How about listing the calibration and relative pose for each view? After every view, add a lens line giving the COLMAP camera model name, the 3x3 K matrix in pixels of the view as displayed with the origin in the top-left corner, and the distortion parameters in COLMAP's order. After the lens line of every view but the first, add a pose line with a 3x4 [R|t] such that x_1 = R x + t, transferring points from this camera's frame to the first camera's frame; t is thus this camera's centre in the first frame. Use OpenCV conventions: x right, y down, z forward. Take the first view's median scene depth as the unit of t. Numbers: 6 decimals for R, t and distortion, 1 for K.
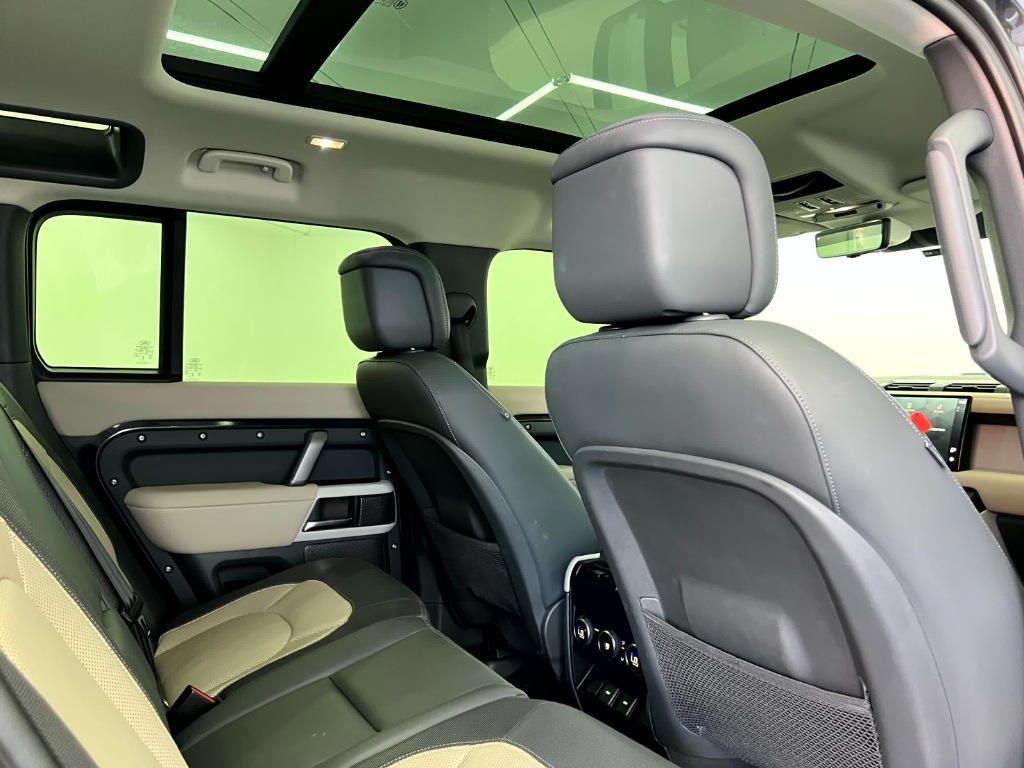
lens RADIAL K [[769.3, 0, 516.1], [0, 769.3, 386.0], [0, 0, 1]] dist [0.073107, -0.074205]
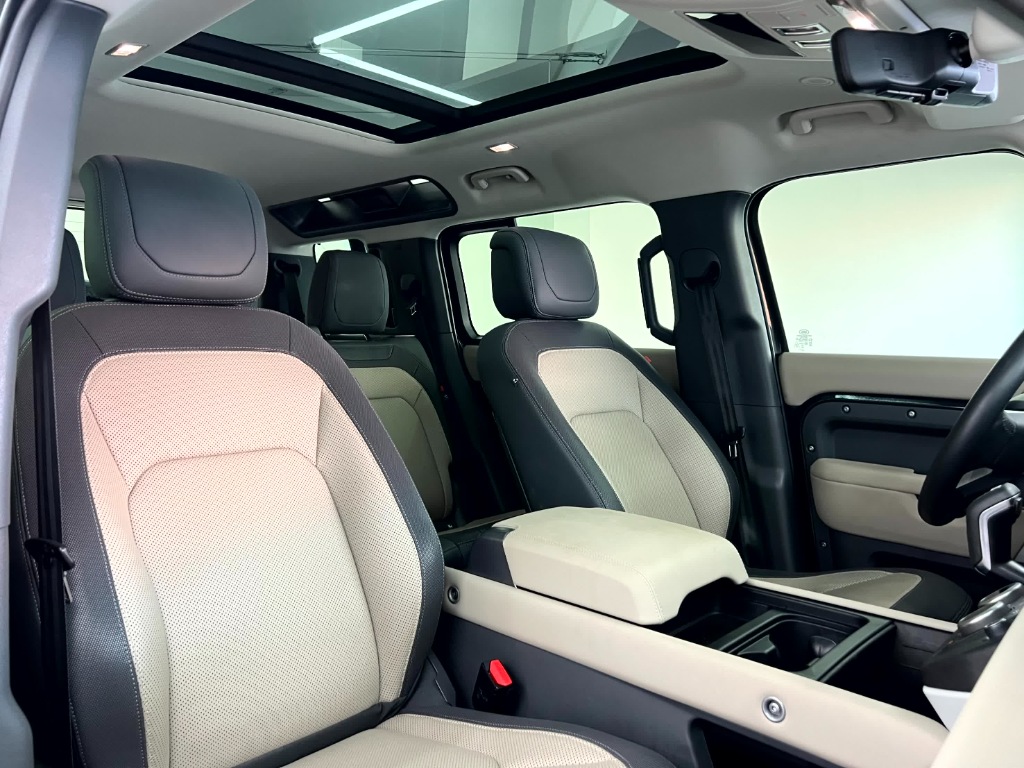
lens RADIAL K [[769.3, 0, 516.1], [0, 769.3, 386.0], [0, 0, 1]] dist [0.073107, -0.074205]
pose [[0.289303, 0.052911, -0.955774, 0.426986], [-0.015791, 0.998599, 0.050502, -0.008401], [0.957107, 0.000482, 0.289733, 0.363606]]
